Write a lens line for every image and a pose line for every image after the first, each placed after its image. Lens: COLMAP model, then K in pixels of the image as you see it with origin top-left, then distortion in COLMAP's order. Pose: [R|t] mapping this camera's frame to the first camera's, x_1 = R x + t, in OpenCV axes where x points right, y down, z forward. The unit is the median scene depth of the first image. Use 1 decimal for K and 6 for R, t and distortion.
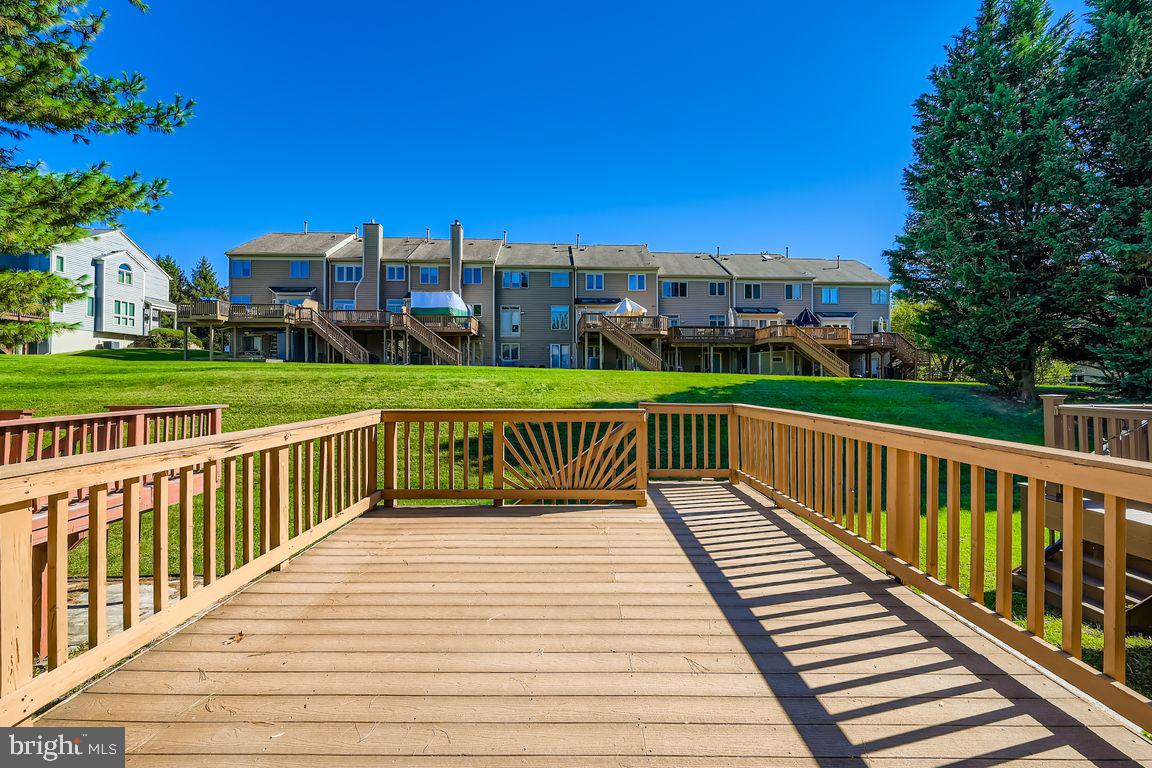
lens RADIAL K [[463.4, 0, 576.6], [0, 463.4, 379.0], [0, 0, 1]] dist [-0.002935, -0.000421]
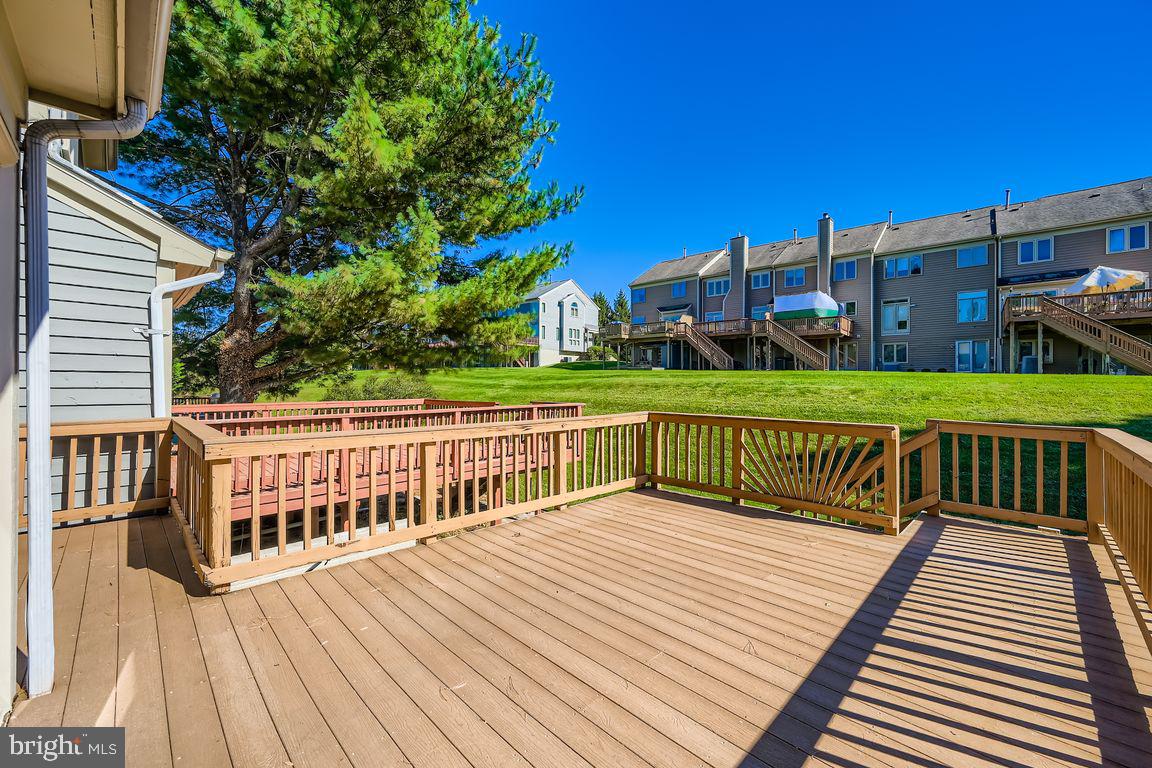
lens RADIAL K [[458.4, 0, 575.6], [0, 458.4, 392.9], [0, 0, 1]] dist [-0.000844, -0.000180]
pose [[0.707918, 0.020071, -0.706010, 0.040928], [-0.006237, 0.999735, 0.022167, -0.001513], [0.706267, -0.011289, 0.707855, -0.004932]]
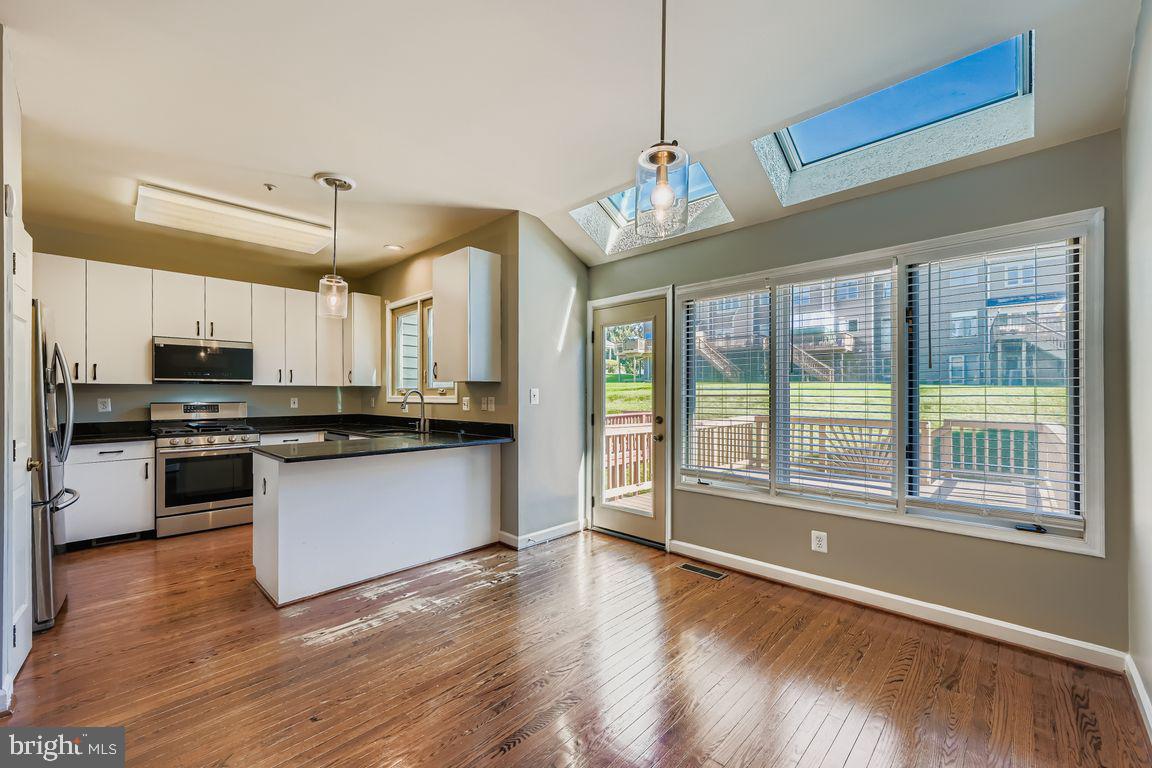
lens RADIAL K [[458.4, 0, 575.6], [0, 458.4, 392.9], [0, 0, 1]] dist [-0.000844, -0.000180]
pose [[0.715756, 0.000363, -0.698350, 0.045416], [-0.003349, 0.999990, -0.002913, -0.002094], [0.698342, 0.004424, 0.715750, -0.106994]]
